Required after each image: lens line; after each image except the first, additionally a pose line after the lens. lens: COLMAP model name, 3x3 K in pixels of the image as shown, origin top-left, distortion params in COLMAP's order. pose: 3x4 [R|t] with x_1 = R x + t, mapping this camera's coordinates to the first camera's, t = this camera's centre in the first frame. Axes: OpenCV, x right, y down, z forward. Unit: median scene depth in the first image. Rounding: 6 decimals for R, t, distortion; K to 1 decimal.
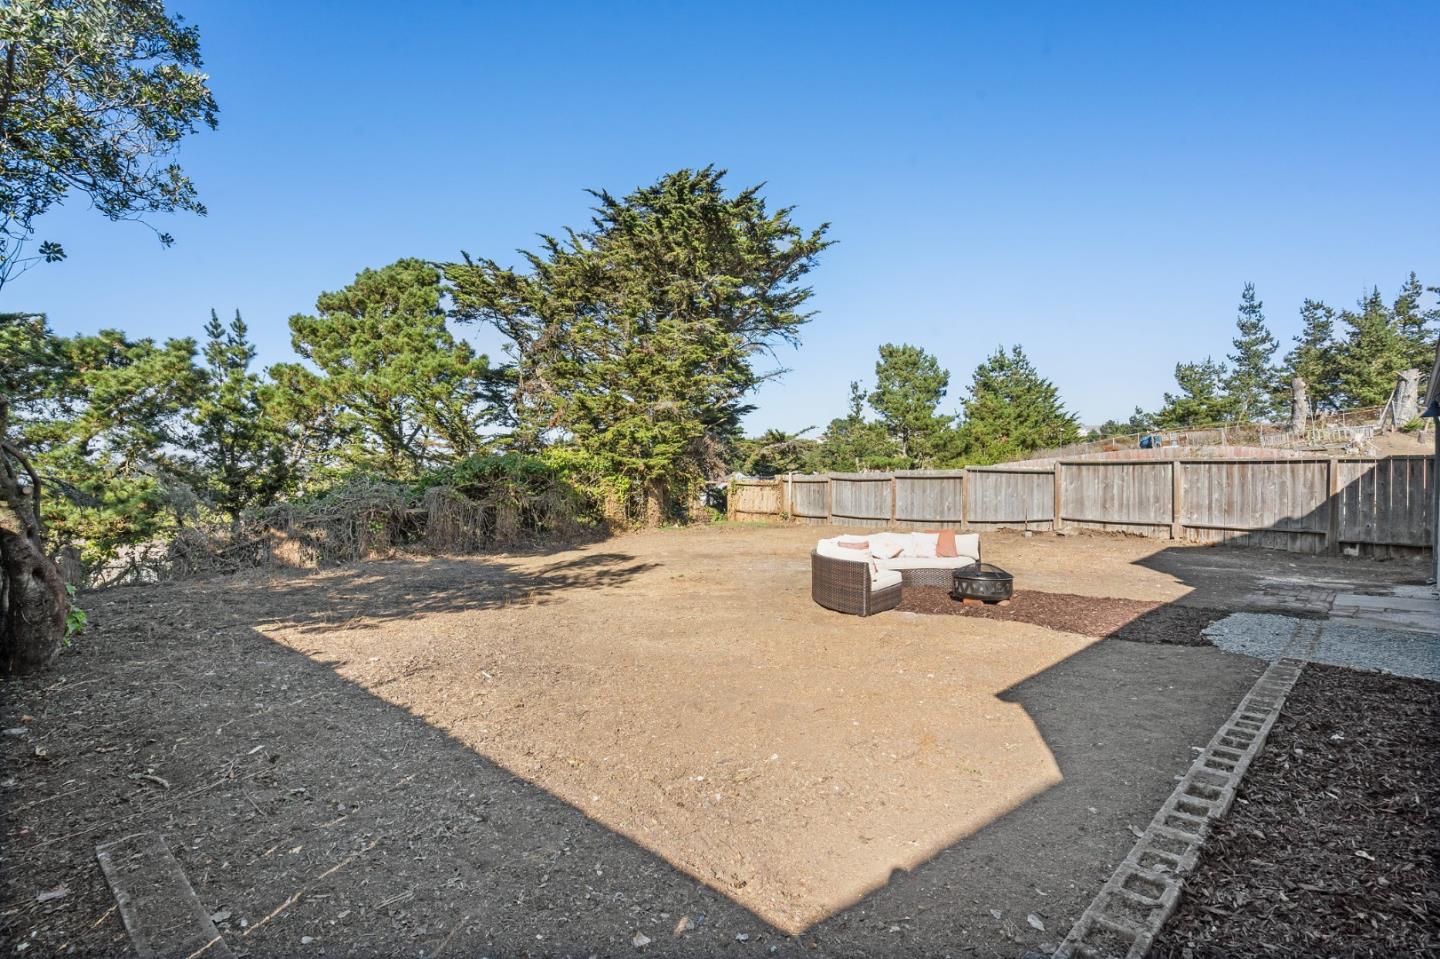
lens RADIAL K [[708.7, 0, 707.7], [0, 708.7, 479.6], [0, 0, 1]] dist [0.001451, 0.000109]
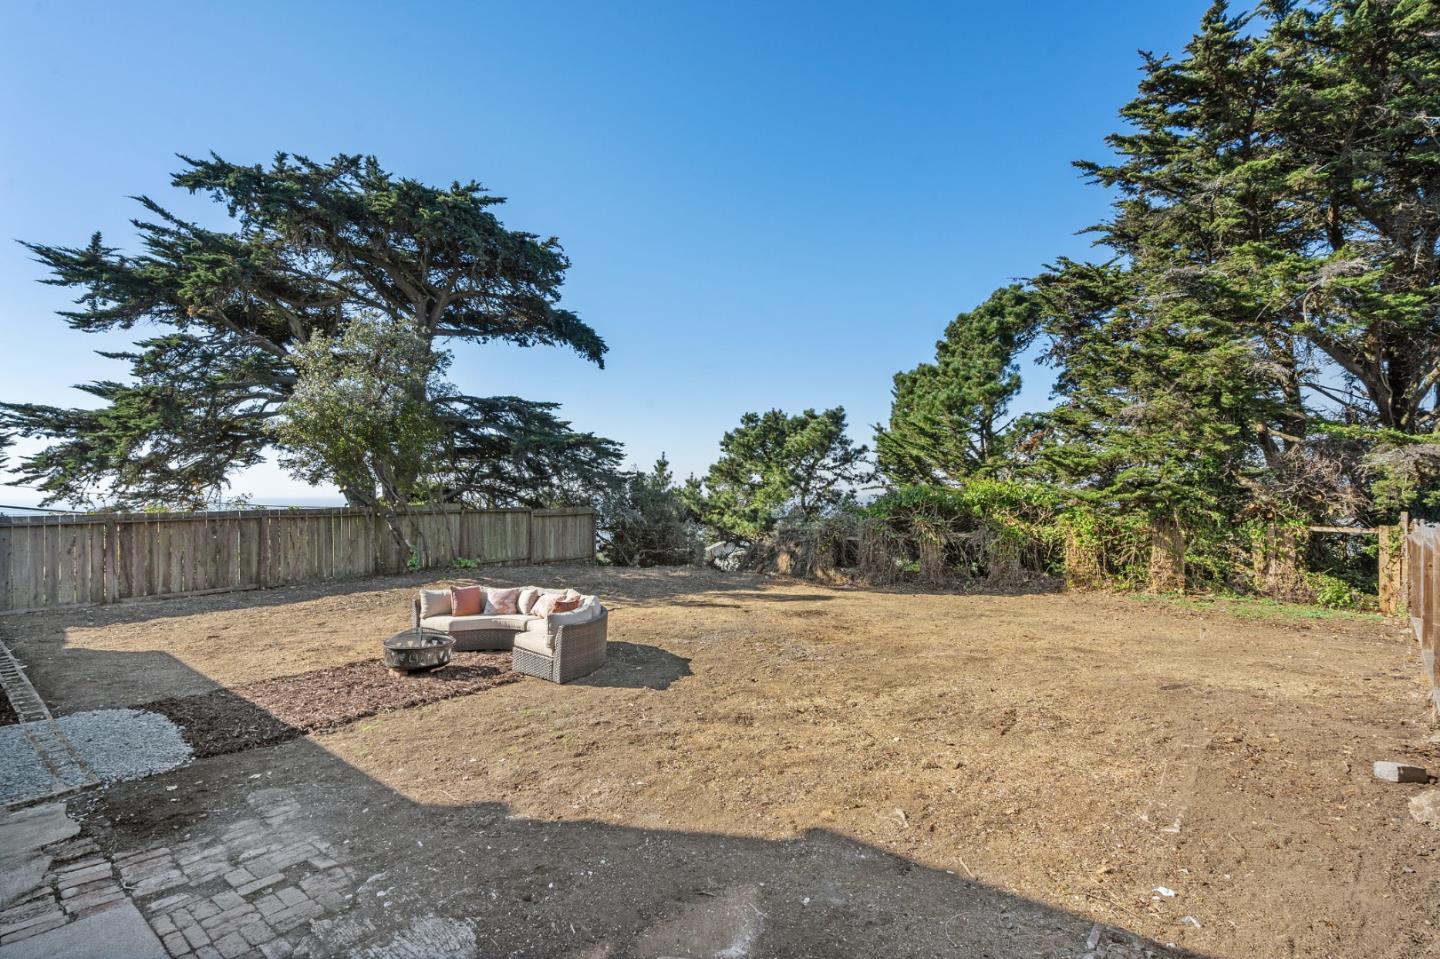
lens RADIAL K [[654.8, 0, 741.6], [0, 654.8, 490.6], [0, 0, 1]] dist [-0.006628, 0.003335]
pose [[0.135843, 0.000889, -0.990730, 0.499097], [-0.004704, 0.999989, 0.000252, -0.026840], [0.990719, 0.004627, 0.135845, 0.569165]]
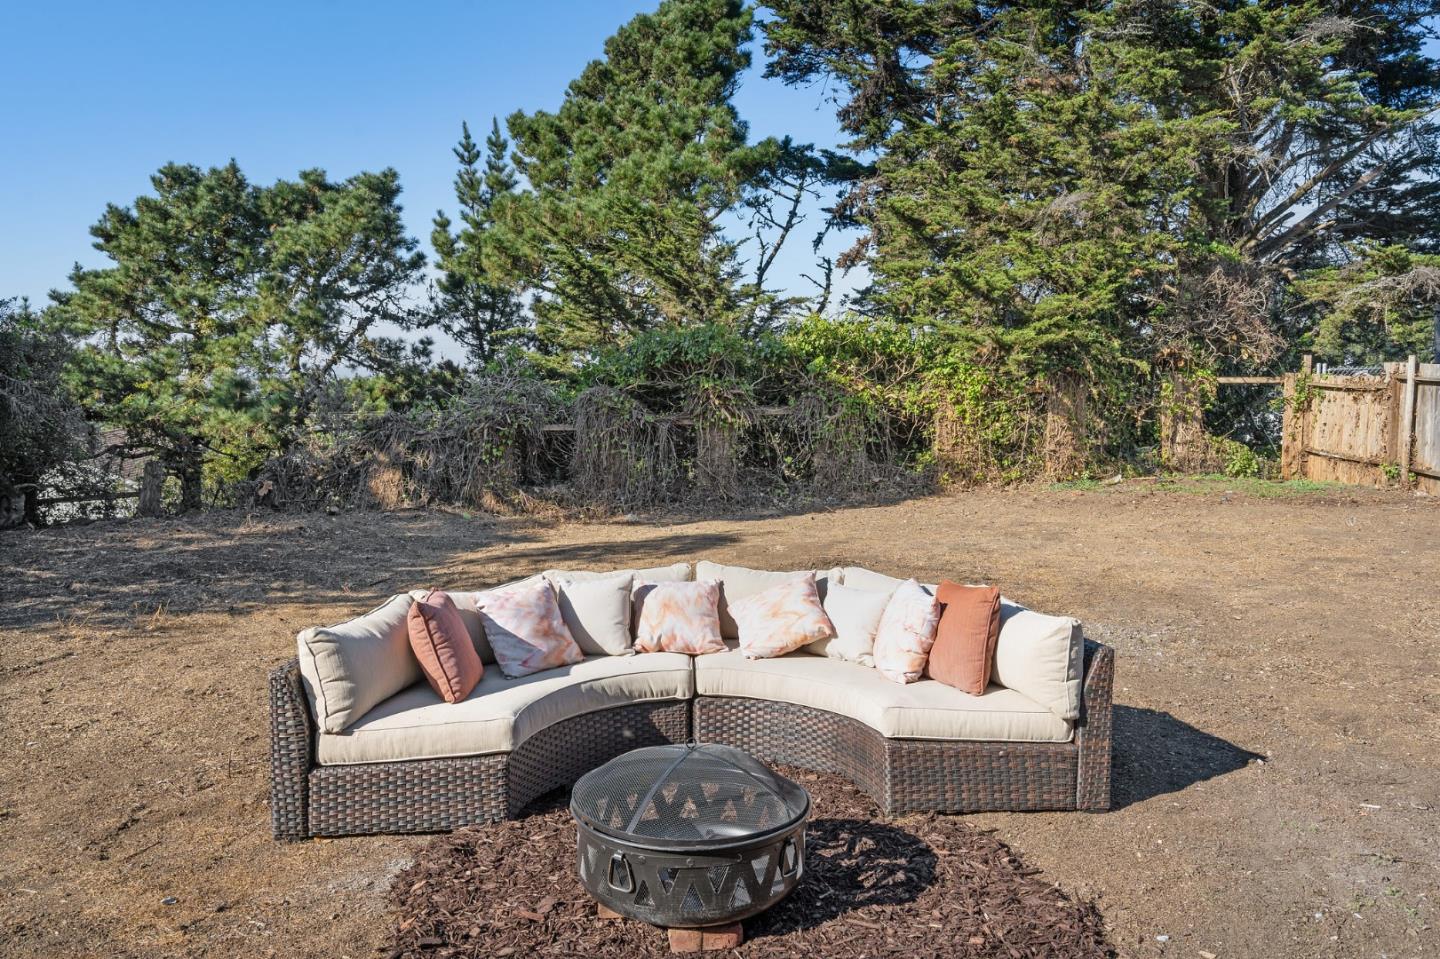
lens RADIAL K [[1118.8, 0, 721.2], [0, 1118.8, 484.8], [0, 0, 1]] dist [-0.007105, 0.002433]
pose [[0.735428, 0.073591, -0.673594, 0.255572], [0.002848, 0.993741, 0.111676, -0.009887], [0.677596, -0.084048, 0.730615, 0.351138]]
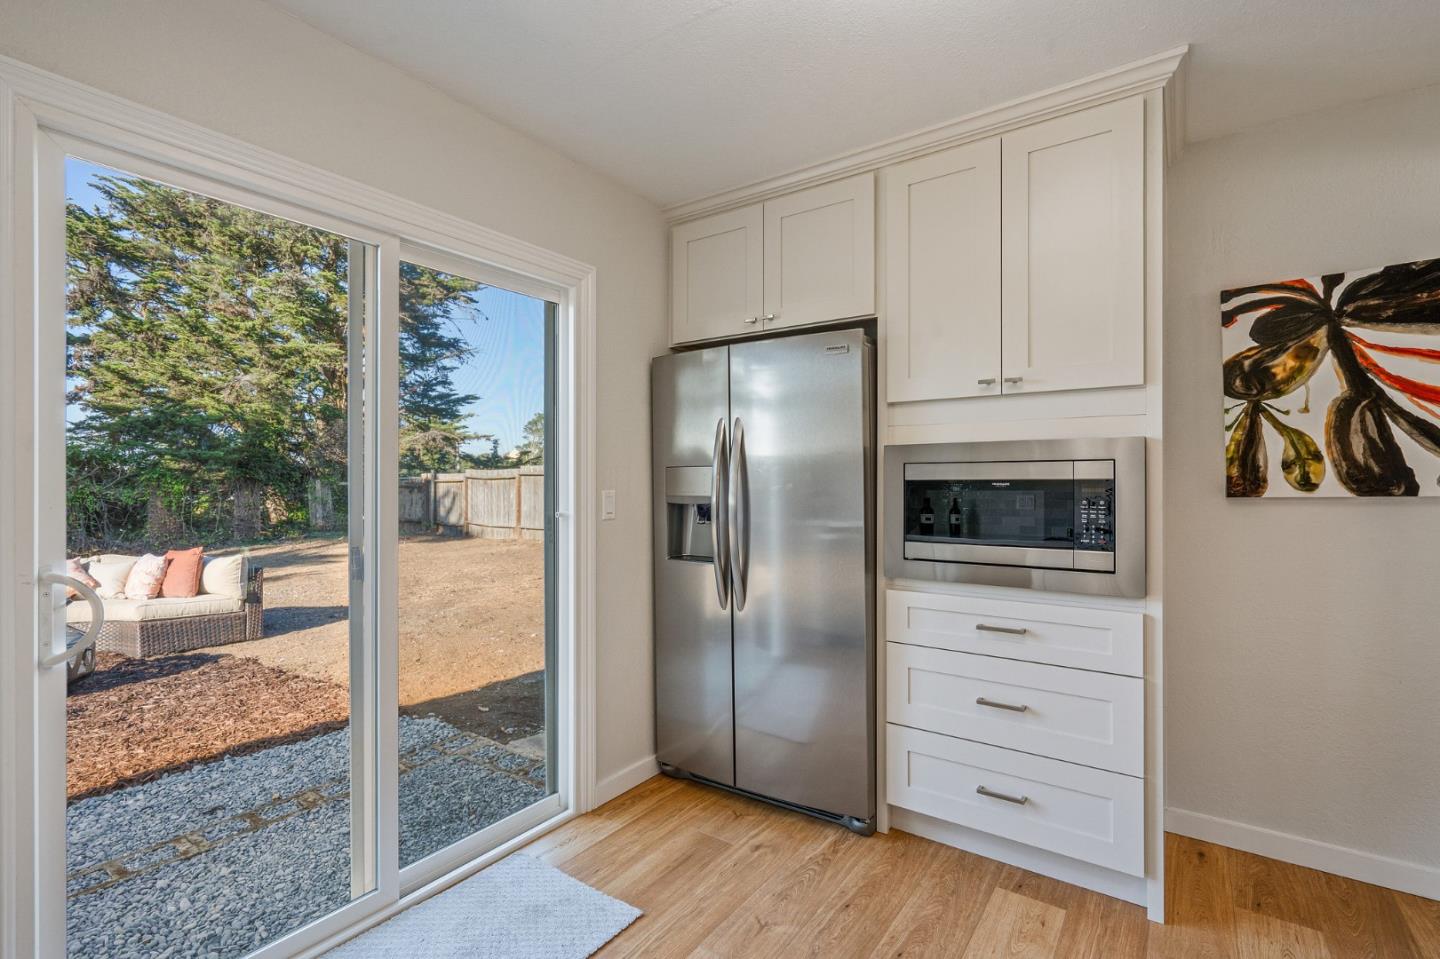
lens RADIAL K [[654.8, 0, 705.7], [0, 654.8, 482.1], [0, 0, 1]] dist [-0.006628, 0.003335]
pose [[0.987122, 0.002667, 0.159945, 0.308053], [-0.001885, 0.999986, -0.005042, 0.005589], [-0.159956, 0.004675, 0.987113, 0.253002]]
